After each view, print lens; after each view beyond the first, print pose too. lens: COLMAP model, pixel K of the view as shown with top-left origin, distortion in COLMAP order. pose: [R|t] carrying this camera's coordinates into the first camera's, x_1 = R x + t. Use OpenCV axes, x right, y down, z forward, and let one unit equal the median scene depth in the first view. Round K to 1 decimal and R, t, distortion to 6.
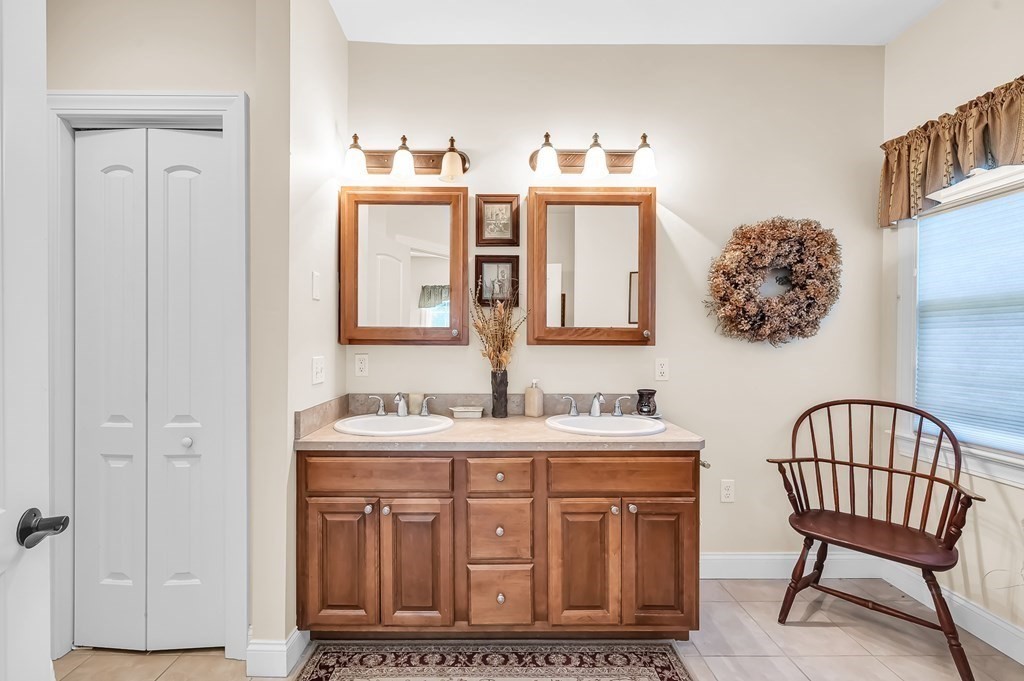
lens RADIAL K [[410.1, 0, 511.6], [0, 410.1, 342.8], [0, 0, 1]] dist [-0.000376, 0.000743]
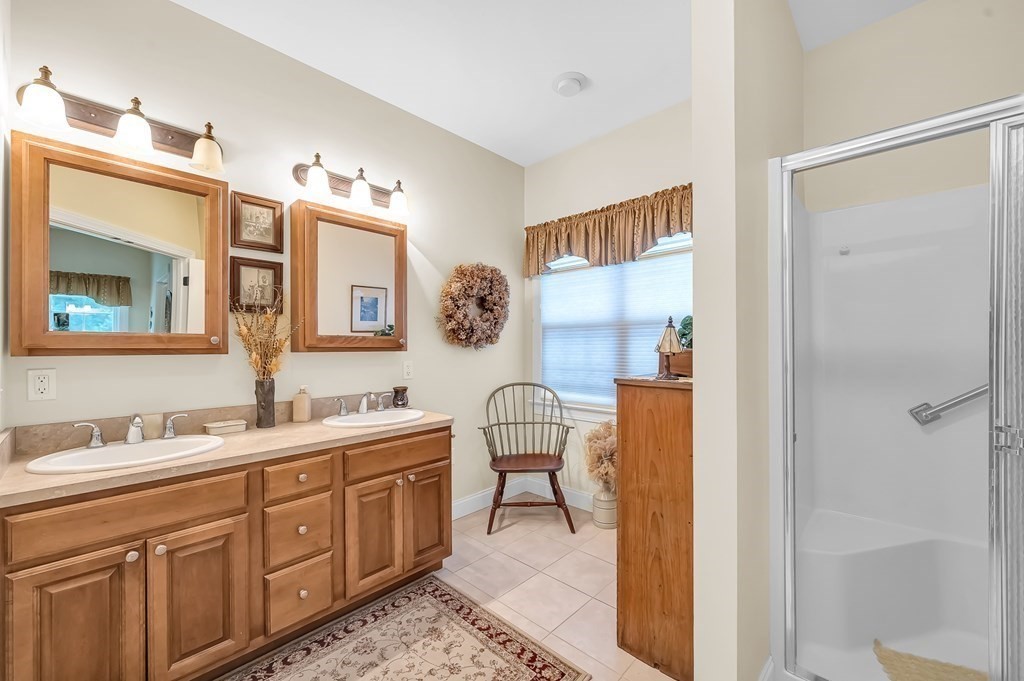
lens RADIAL K [[410.1, 0, 504.3], [0, 410.1, 347.4], [0, 0, 1]] dist [-0.000376, 0.000743]
pose [[0.695901, -0.008239, 0.718090, -0.364722], [0.012567, 0.999921, -0.000706, 0.000198], [-0.718027, 0.009516, 0.695950, -0.091094]]
